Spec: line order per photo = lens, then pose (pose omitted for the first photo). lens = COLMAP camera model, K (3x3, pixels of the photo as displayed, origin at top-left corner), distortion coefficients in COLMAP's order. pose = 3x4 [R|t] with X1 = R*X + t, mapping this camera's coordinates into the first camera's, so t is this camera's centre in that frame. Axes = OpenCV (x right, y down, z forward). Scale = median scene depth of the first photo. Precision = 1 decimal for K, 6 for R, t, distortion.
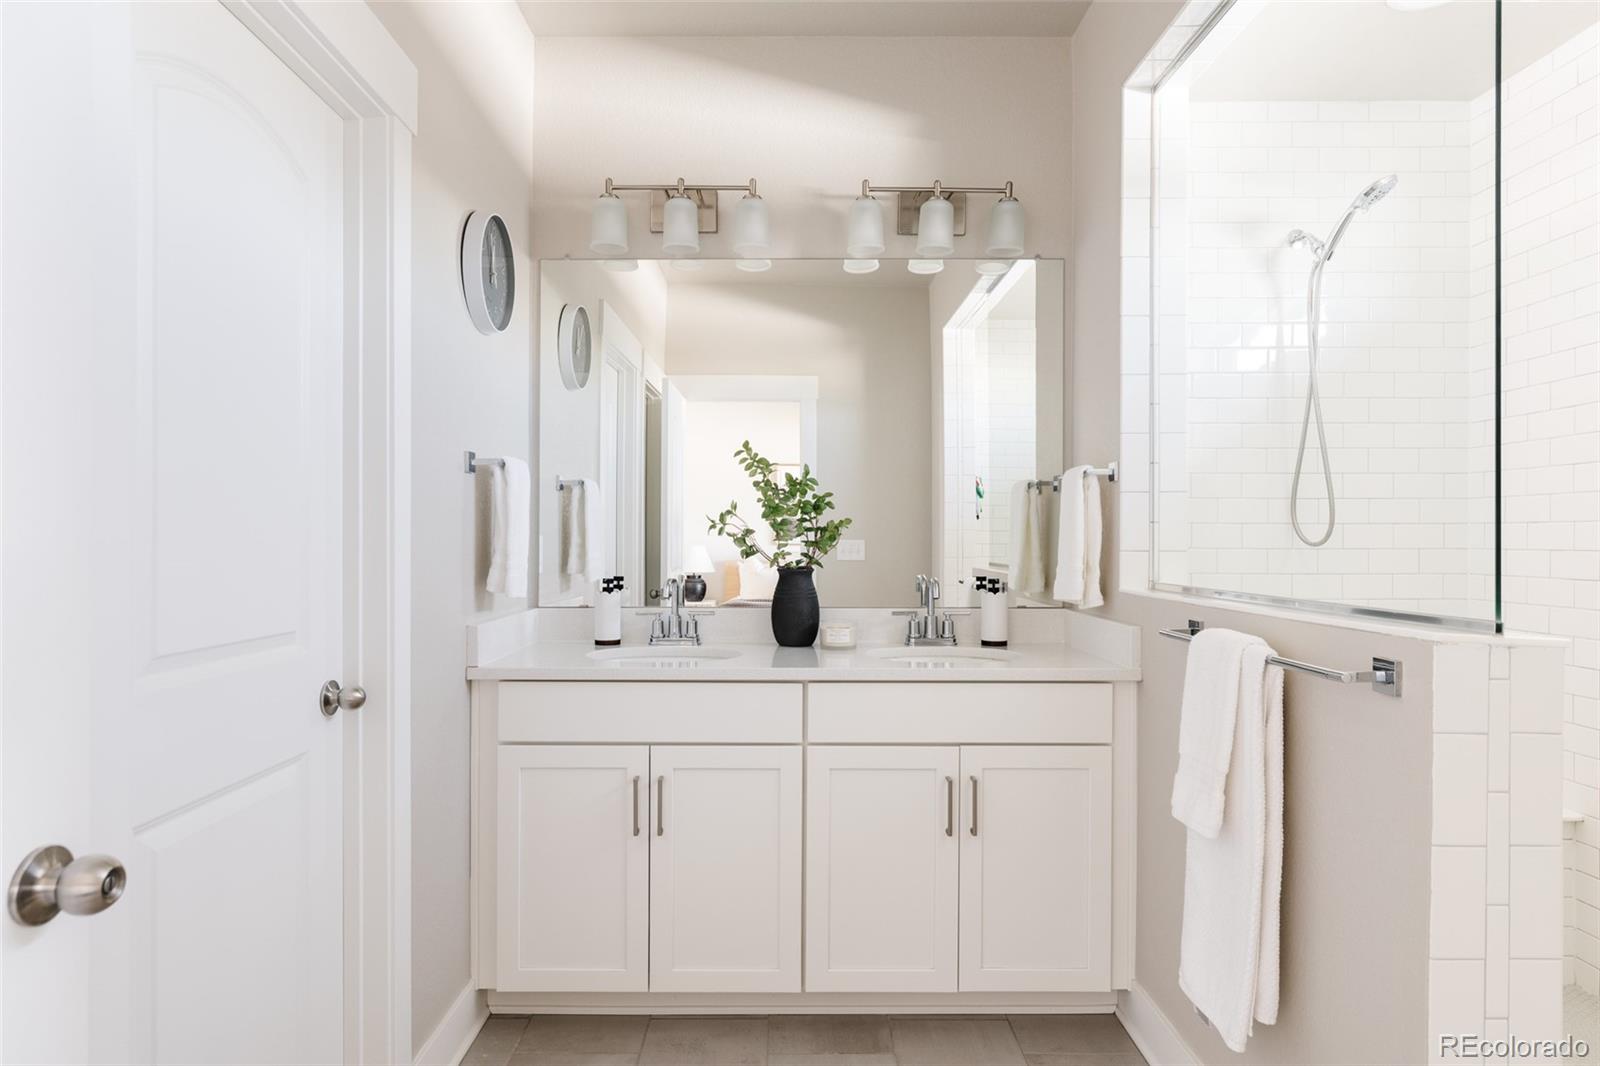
lens RADIAL K [[914.1, 0, 809.2], [0, 914.1, 549.9], [0, 0, 1]] dist [0.004102, -0.000902]
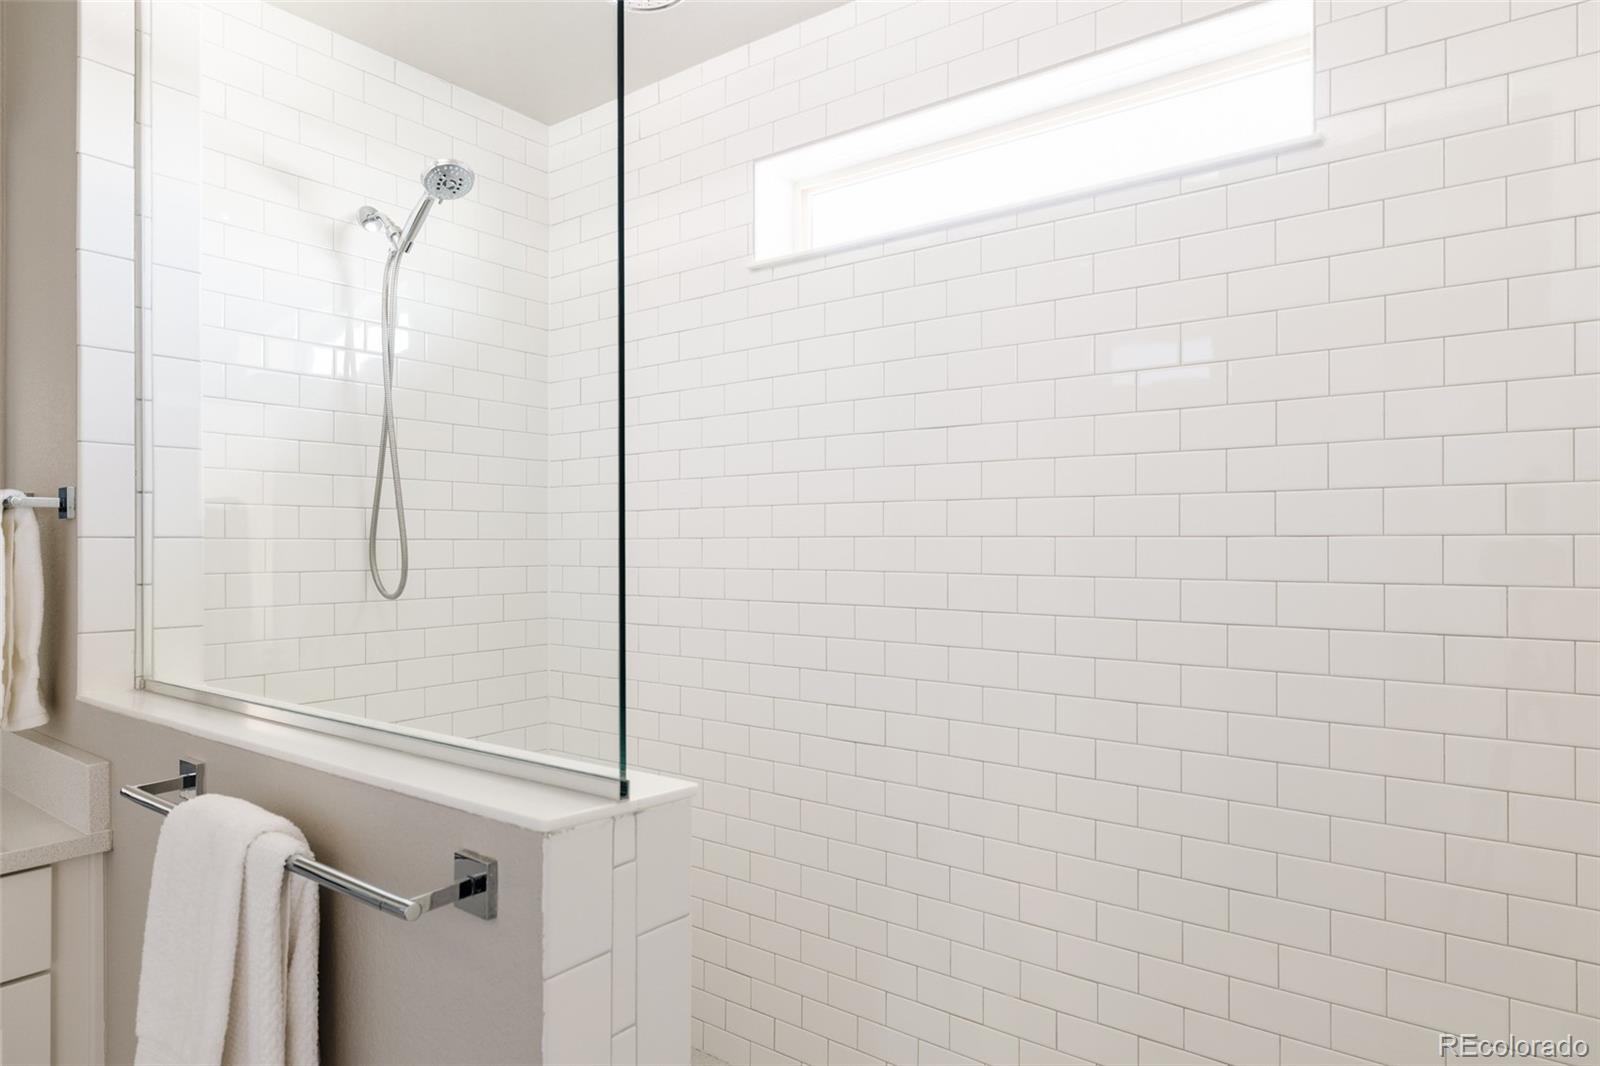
lens RADIAL K [[914.1, 0, 814.6], [0, 914.1, 549.0], [0, 0, 1]] dist [0.004102, -0.000902]
pose [[0.606846, 0.003313, 0.794812, 0.152671], [0.011554, 0.999849, -0.012990, -0.041479], [-0.794735, 0.017066, 0.606716, 0.241017]]
